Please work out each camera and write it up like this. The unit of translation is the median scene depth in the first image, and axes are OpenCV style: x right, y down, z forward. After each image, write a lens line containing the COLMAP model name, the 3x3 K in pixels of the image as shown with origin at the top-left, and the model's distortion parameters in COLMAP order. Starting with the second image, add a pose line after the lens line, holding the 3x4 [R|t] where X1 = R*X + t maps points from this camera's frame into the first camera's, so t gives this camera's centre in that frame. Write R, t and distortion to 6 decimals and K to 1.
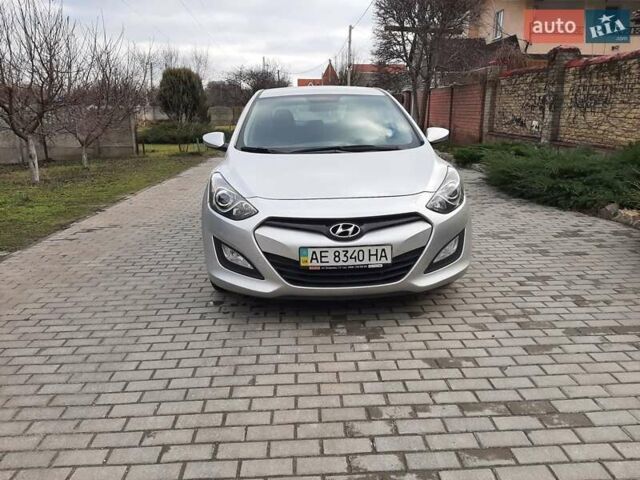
lens RADIAL K [[497.6, 0, 320.7], [0, 497.6, 224.2], [0, 0, 1]] dist [0.086395, -0.148612]
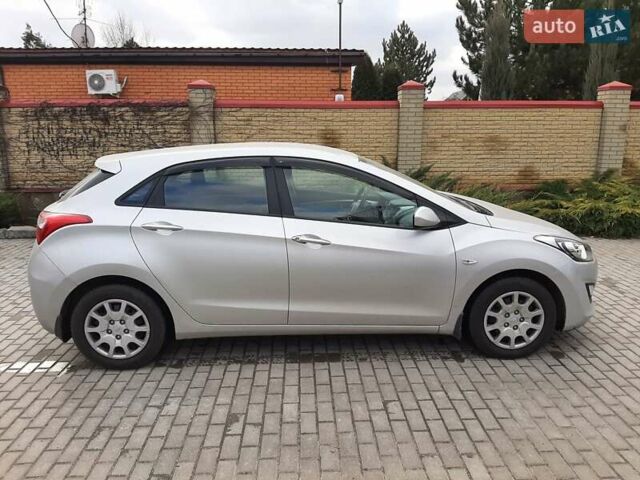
lens RADIAL K [[497.6, 0, 320.7], [0, 497.6, 224.2], [0, 0, 1]] dist [0.086395, -0.148612]
pose [[0.010411, -0.179361, 0.983728, -1.279950], [0.231925, 0.957388, 0.172103, -0.428430], [-0.972678, 0.226359, 0.051565, 1.442243]]
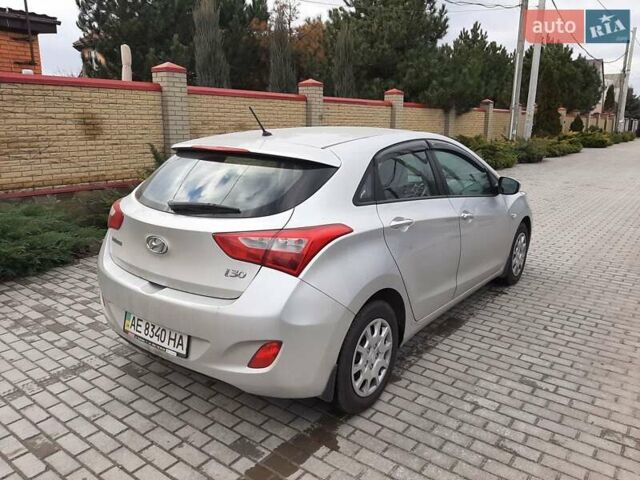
lens RADIAL K [[497.6, 0, 320.7], [0, 497.6, 224.2], [0, 0, 1]] dist [0.086395, -0.148612]
pose [[-0.762901, -0.131563, 0.632987, -0.734037], [0.145282, 0.919149, 0.366140, -0.665210], [-0.629980, 0.371290, -0.682106, 2.503136]]
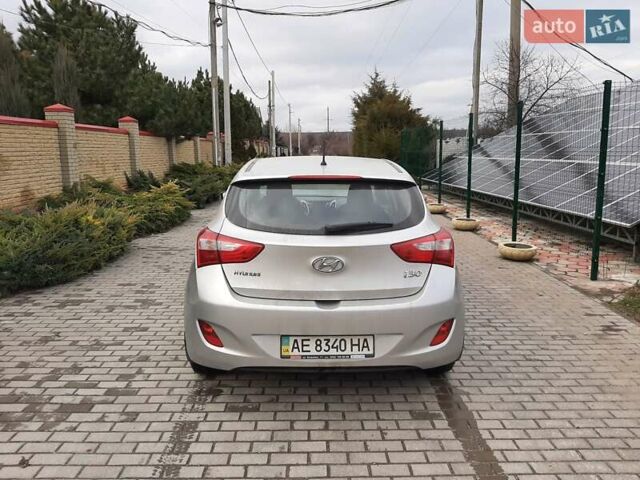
lens RADIAL K [[497.6, 0, 320.7], [0, 497.6, 224.2], [0, 0, 1]] dist [0.086395, -0.148612]
pose [[-0.999559, 0.004257, 0.029404, -0.049867], [0.014901, 0.928033, 0.372200, -0.770674], [-0.025703, 0.372474, -0.927687, 2.917444]]
